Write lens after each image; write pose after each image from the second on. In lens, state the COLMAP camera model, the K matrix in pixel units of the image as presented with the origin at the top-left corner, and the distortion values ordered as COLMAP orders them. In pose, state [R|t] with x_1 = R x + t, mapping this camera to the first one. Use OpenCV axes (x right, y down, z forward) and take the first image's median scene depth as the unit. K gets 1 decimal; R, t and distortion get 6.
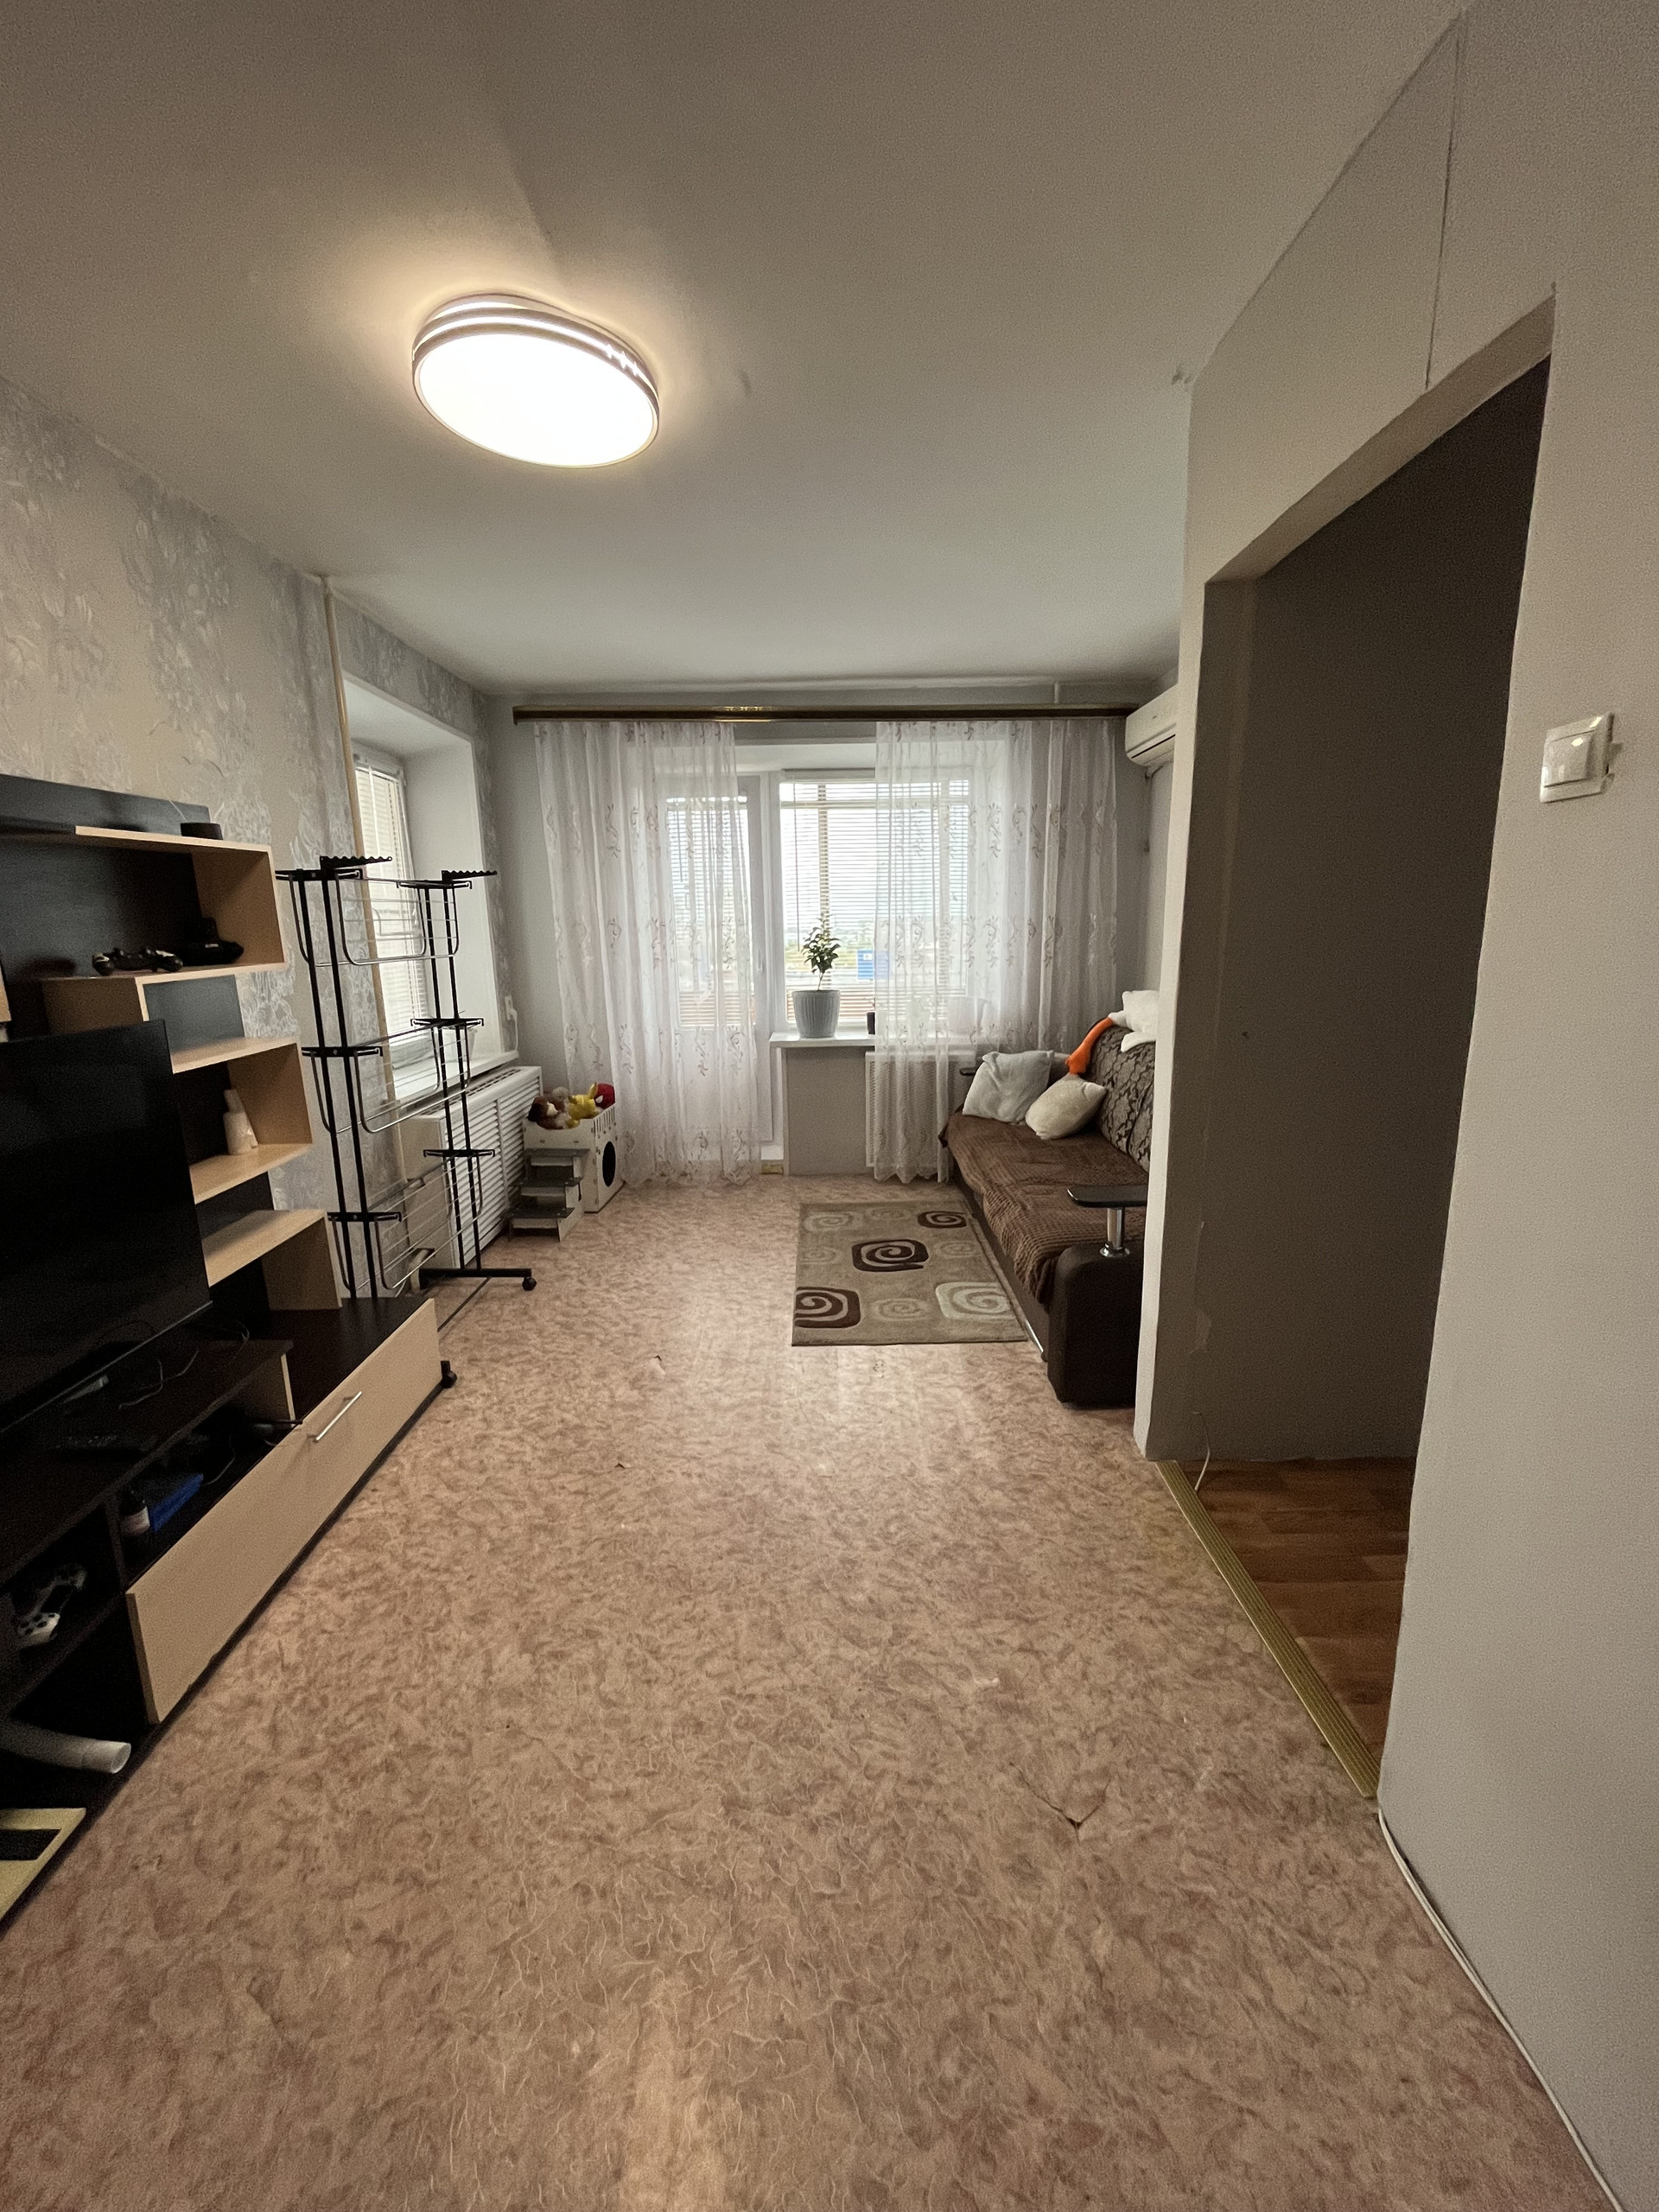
lens RADIAL K [[893.3, 0, 826.2], [0, 893.3, 1105.7], [0, 0, 1]] dist [-0.003301, 0.000417]
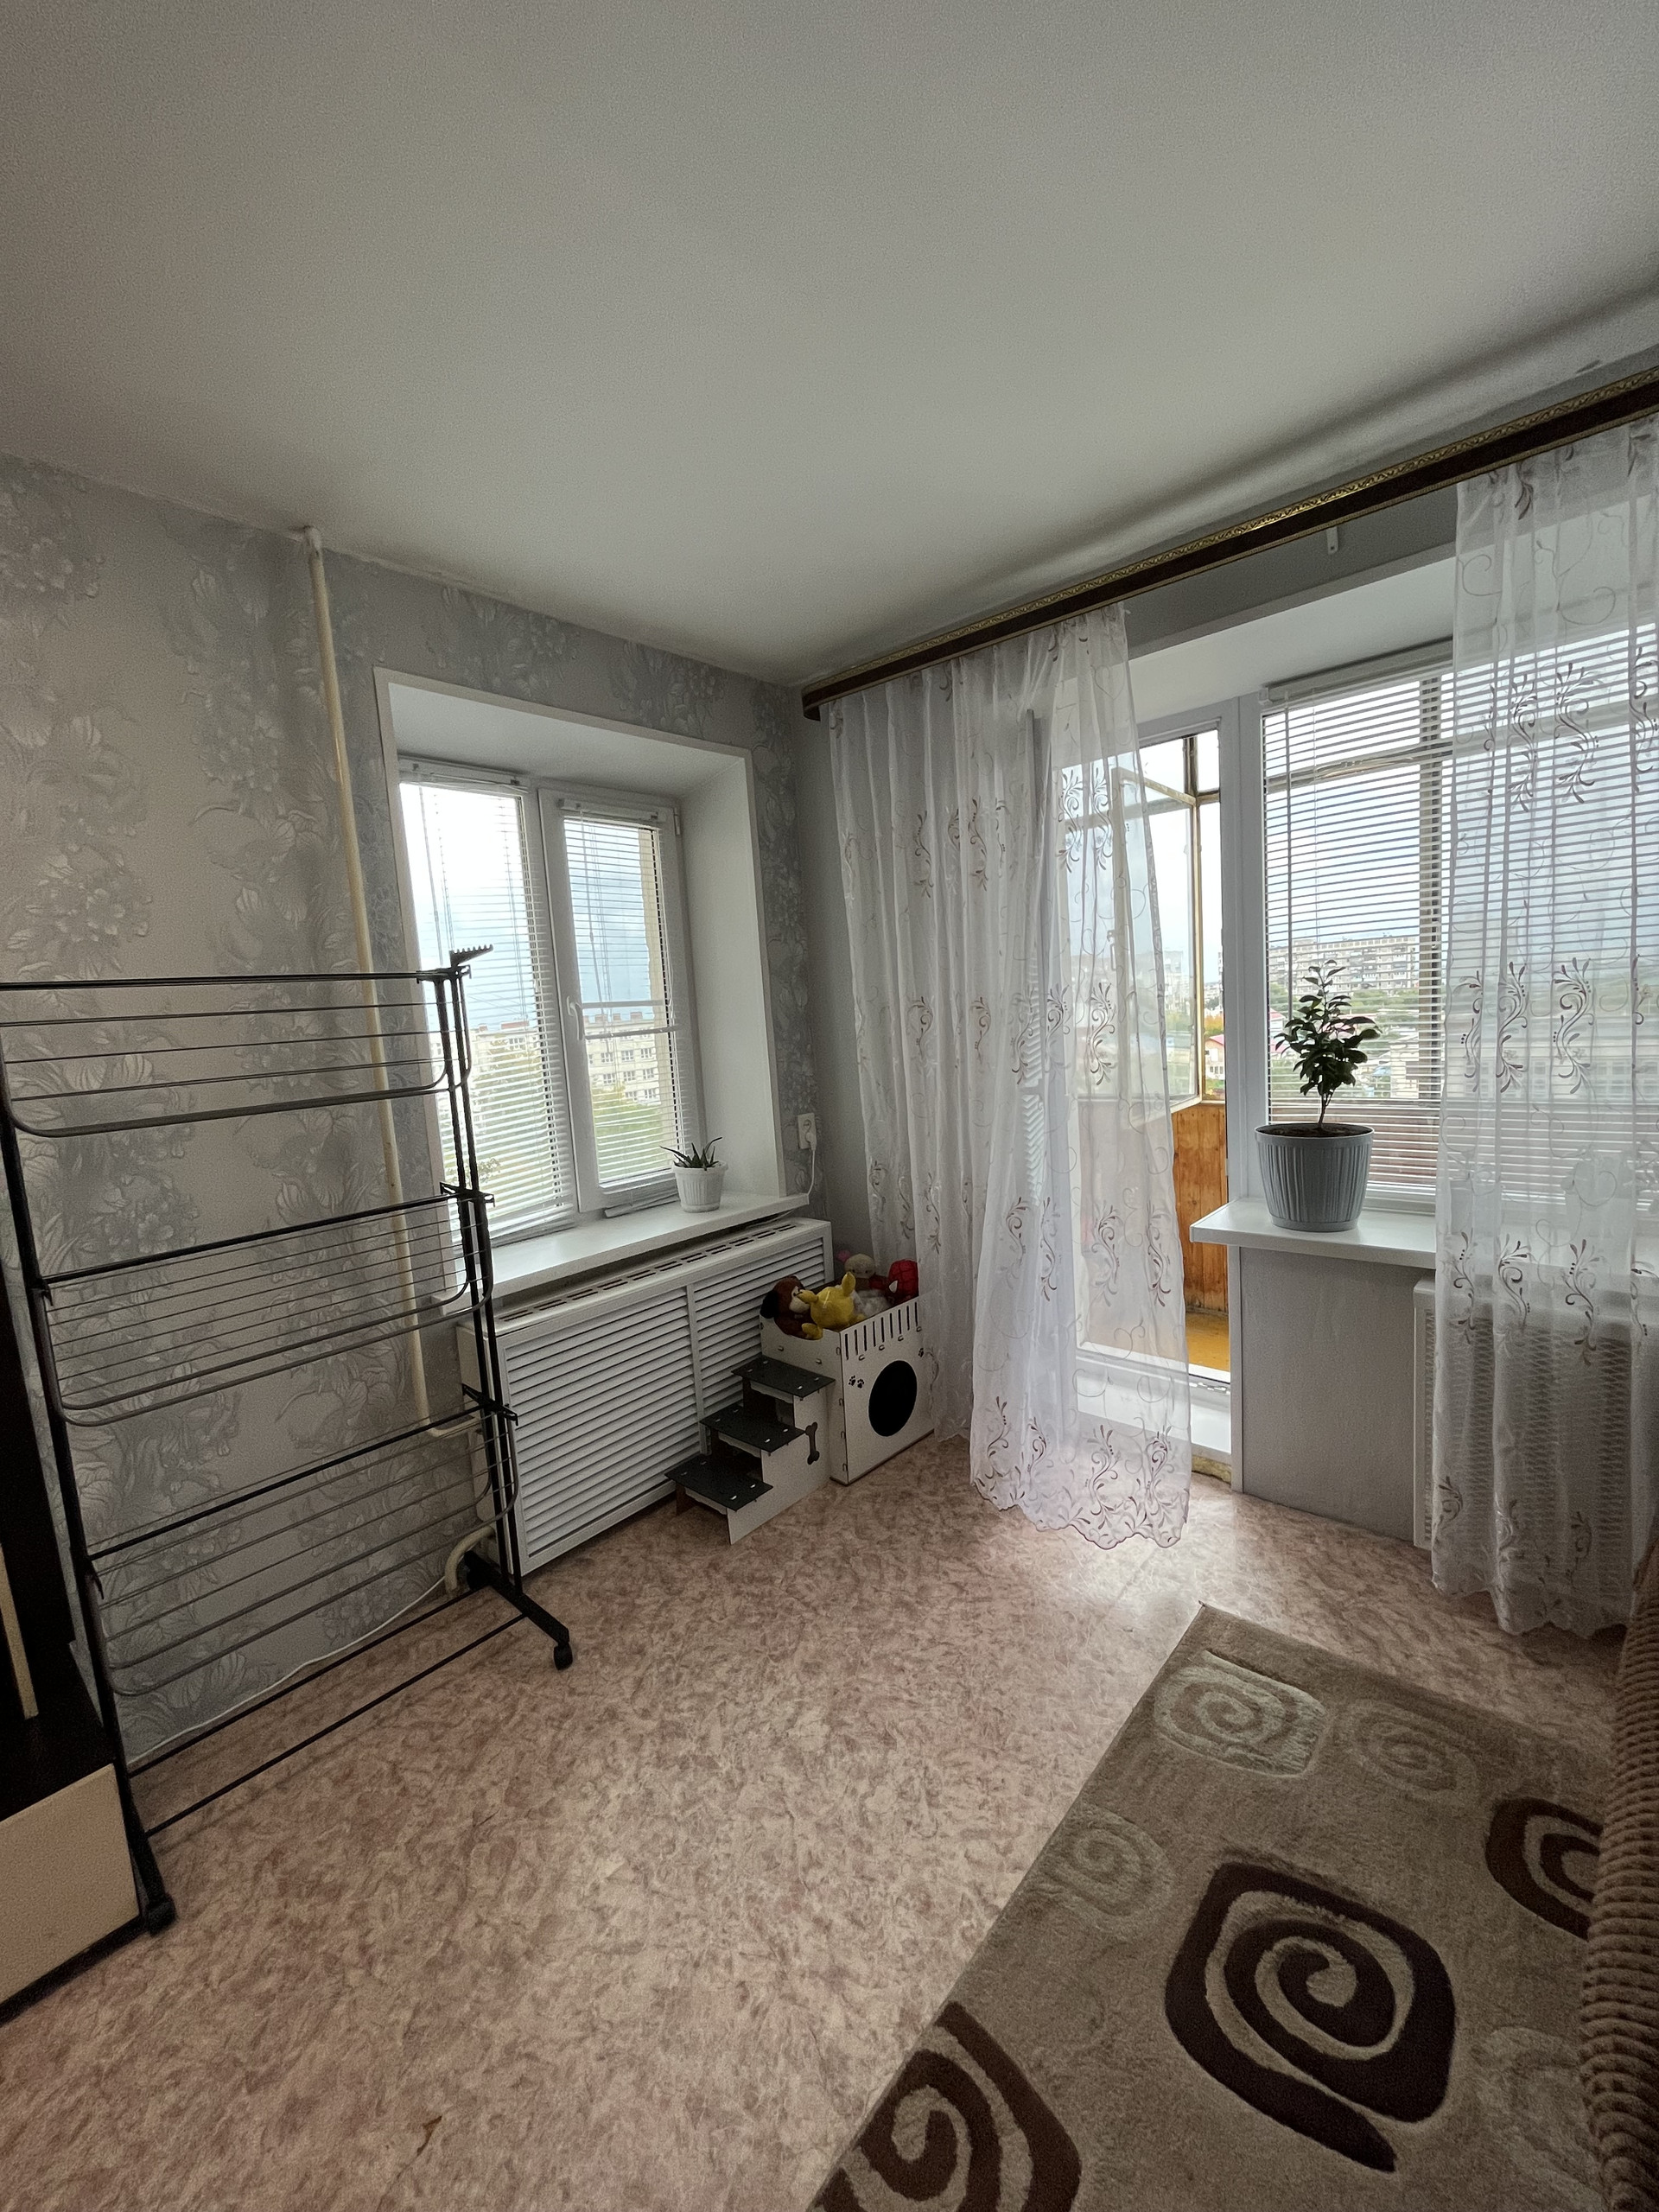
lens RADIAL K [[893.3, 0, 827.0], [0, 893.3, 1106.1], [0, 0, 1]] dist [-0.003301, 0.000417]
pose [[0.741244, 0.042560, -0.669885, 0.167866], [-0.082037, 0.996250, -0.027481, -0.156966], [0.666203, 0.075325, 0.741957, 0.704710]]
